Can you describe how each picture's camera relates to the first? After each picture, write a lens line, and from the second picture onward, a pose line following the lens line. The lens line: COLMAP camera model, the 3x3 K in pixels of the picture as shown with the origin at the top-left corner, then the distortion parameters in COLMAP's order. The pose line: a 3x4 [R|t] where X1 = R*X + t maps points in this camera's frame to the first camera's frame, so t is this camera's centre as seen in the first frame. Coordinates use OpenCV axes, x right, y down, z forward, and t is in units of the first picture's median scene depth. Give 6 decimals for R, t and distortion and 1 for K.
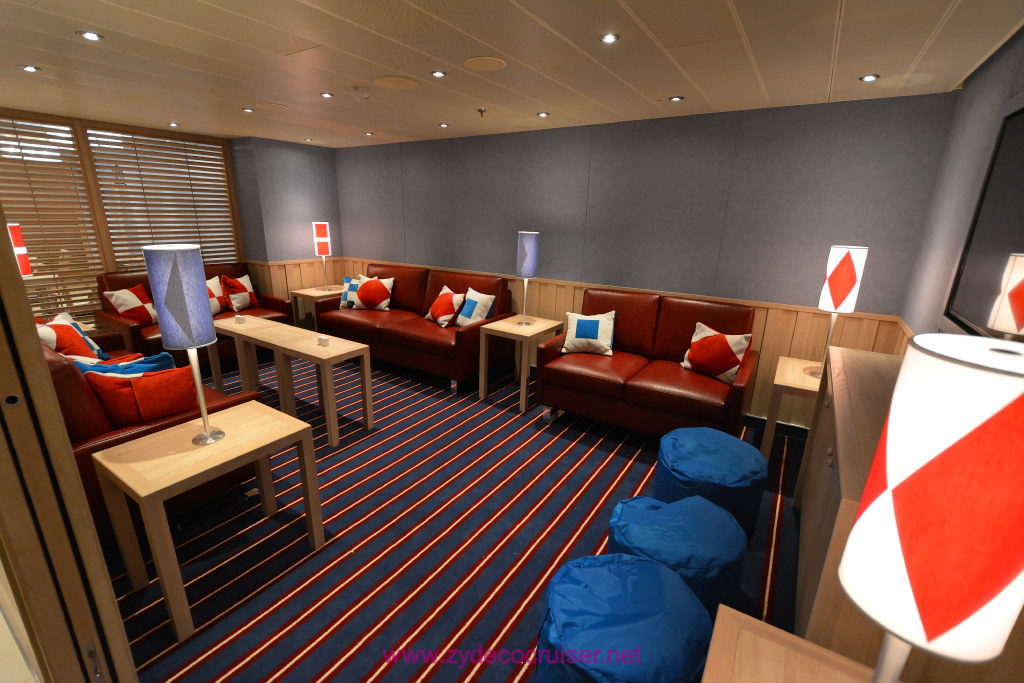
lens RADIAL K [[440.6, 0, 513.5], [0, 440.6, 343.9], [0, 0, 1]] dist [0.003372, -0.003713]
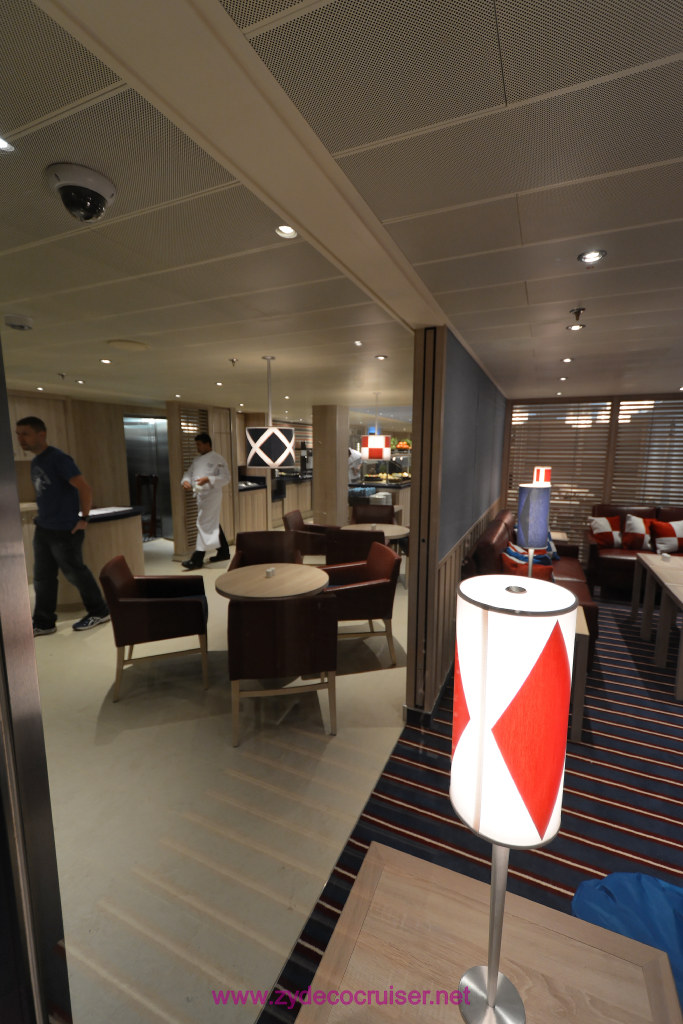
lens RADIAL K [[440.6, 0, 339.7], [0, 440.6, 515.4], [0, 0, 1]] dist [0.003372, -0.003713]
pose [[0.141642, 0.127413, -0.981684, 0.276416], [-0.279385, 0.956512, 0.083835, -0.018735], [0.949674, 0.262394, 0.171079, 0.023084]]
